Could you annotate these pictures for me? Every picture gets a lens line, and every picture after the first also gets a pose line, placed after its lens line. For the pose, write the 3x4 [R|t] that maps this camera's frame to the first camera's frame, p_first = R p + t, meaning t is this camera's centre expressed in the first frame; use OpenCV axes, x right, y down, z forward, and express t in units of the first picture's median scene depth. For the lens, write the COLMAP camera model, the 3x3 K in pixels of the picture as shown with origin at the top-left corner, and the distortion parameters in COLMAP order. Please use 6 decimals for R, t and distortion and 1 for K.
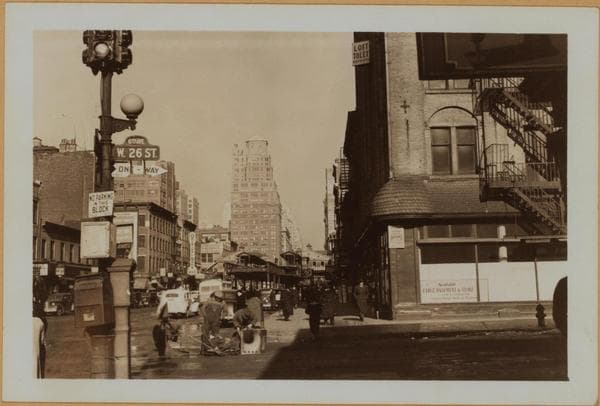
lens RADIAL K [[668.1, 0, 300.0], [0, 668.1, 203.0], [0, 0, 1]] dist [0.001681, -0.003893]
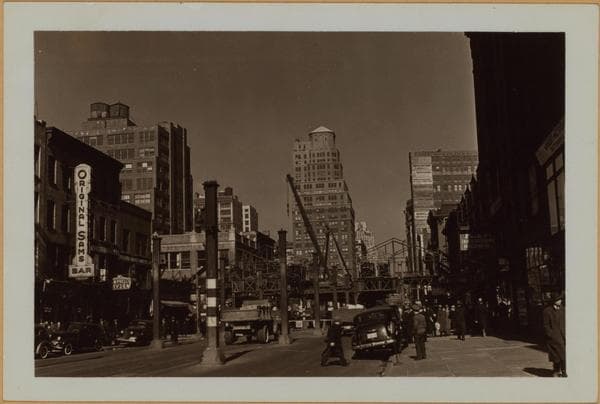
lens RADIAL K [[668.1, 0, 300.0], [0, 668.1, 202.0], [0, 0, 1]] dist [0.001681, -0.003893]
pose [[0.992798, -0.029811, -0.116036, 0.002205], [0.025235, 0.998852, -0.040710, 0.045408], [0.117116, 0.037488, 0.992410, 0.350755]]
